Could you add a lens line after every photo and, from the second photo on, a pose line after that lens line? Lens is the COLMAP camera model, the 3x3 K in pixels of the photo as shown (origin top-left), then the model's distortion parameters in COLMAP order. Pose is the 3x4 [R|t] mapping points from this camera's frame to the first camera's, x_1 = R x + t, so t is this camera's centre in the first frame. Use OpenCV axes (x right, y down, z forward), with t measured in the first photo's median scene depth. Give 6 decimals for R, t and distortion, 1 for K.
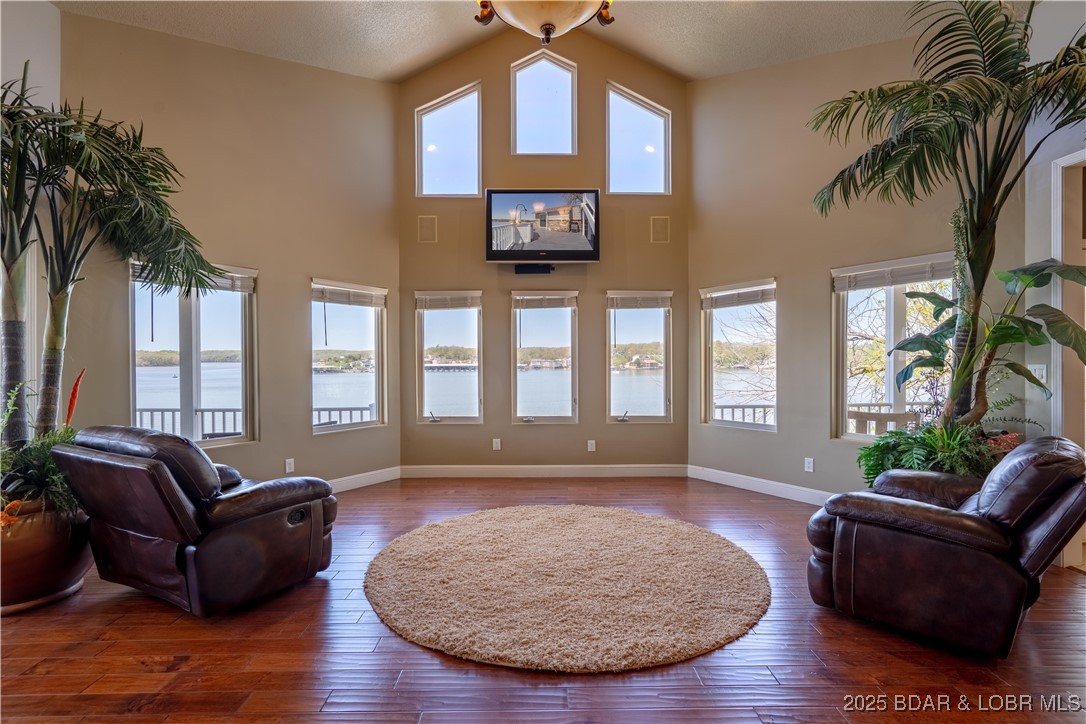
lens RADIAL K [[508.0, 0, 545.3], [0, 508.0, 358.5], [0, 0, 1]] dist [0.003714, 0.000449]
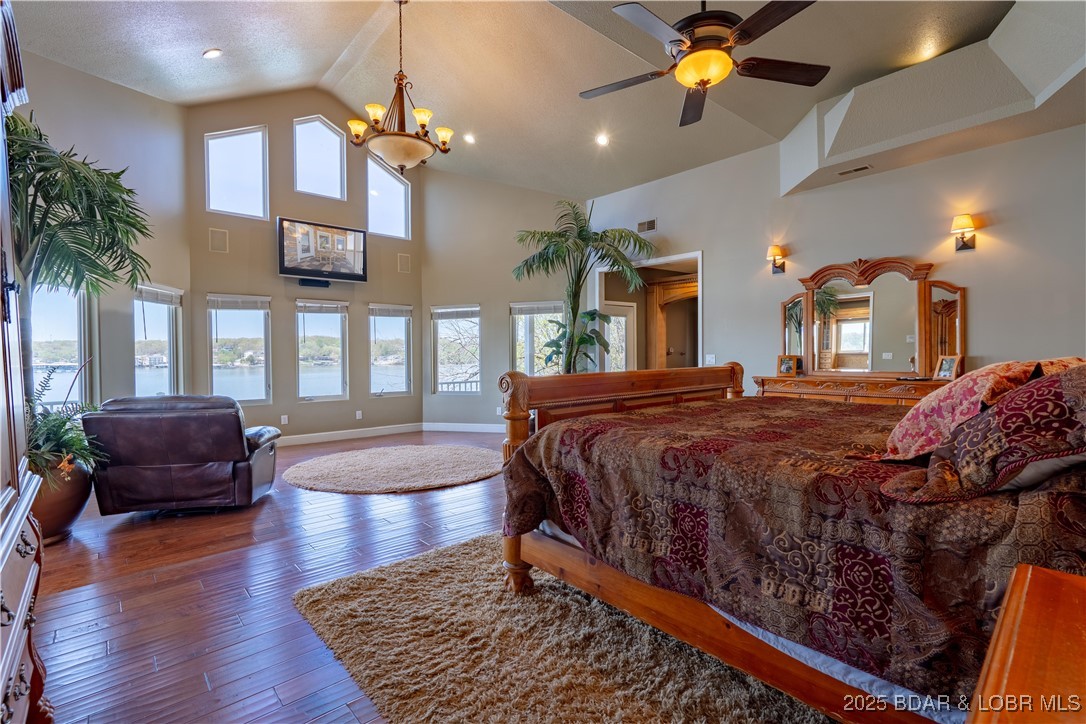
lens RADIAL K [[508.0, 0, 540.6], [0, 508.0, 361.1], [0, 0, 1]] dist [0.003714, 0.000449]
pose [[0.765756, -0.010304, 0.643049, -0.425918], [0.002837, 0.999916, 0.012643, 0.009927], [-0.643125, -0.007857, 0.765721, -0.381330]]
